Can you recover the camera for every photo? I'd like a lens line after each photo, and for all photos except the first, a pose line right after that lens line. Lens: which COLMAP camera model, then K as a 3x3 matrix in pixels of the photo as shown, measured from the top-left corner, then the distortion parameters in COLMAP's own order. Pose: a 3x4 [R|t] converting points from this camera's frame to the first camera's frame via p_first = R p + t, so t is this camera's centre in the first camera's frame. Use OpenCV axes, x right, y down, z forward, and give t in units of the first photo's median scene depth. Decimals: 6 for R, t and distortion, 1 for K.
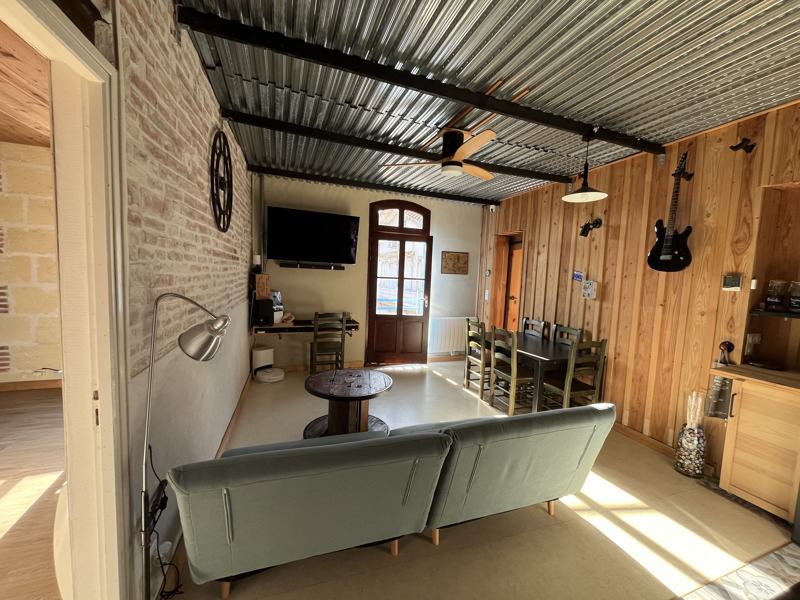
lens RADIAL K [[323.4, 0, 400.0], [0, 323.4, 300.0], [0, 0, 1]] dist [0.000530, 0.000052]
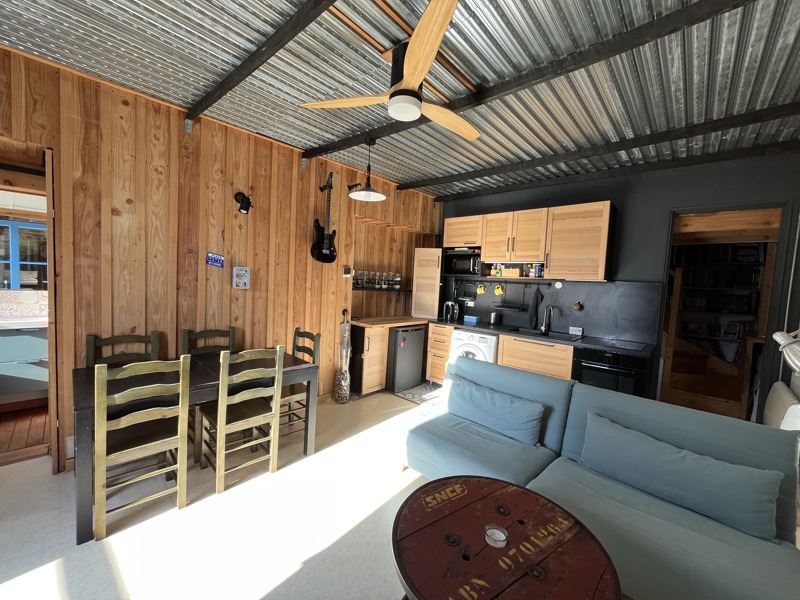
lens RADIAL K [[323.4, 0, 400.0], [0, 323.4, 300.0], [0, 0, 1]] dist [0.000530, 0.000052]
pose [[-0.459680, -0.114422, 0.880683, -0.443604], [0.002867, 0.991469, 0.130312, -0.107045], [-0.888080, 0.062426, -0.455430, 1.324275]]
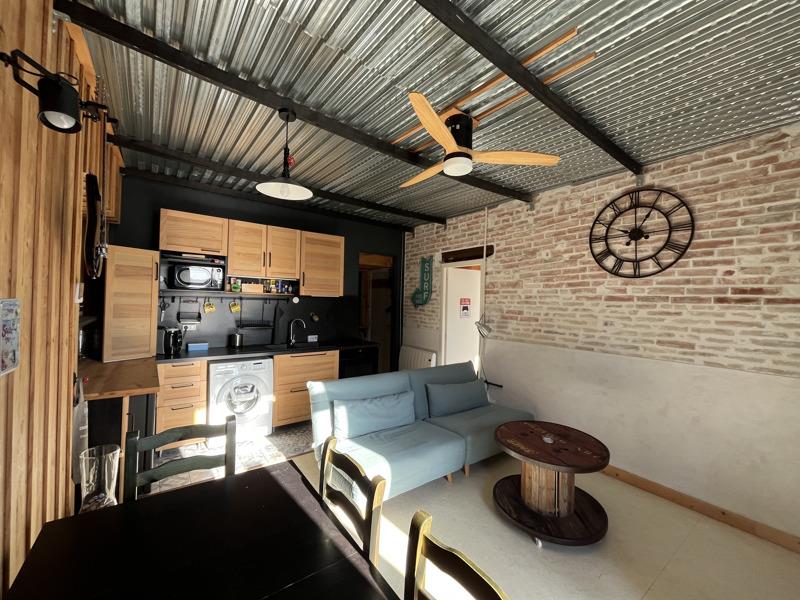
lens RADIAL K [[323.4, 0, 400.0], [0, 323.4, 300.0], [0, 0, 1]] dist [0.000530, 0.000052]
pose [[-0.951594, -0.061508, -0.301140, 0.490818], [-0.083077, 0.994775, 0.059338, -0.120852], [0.295917, 0.081484, -0.951732, 1.699760]]
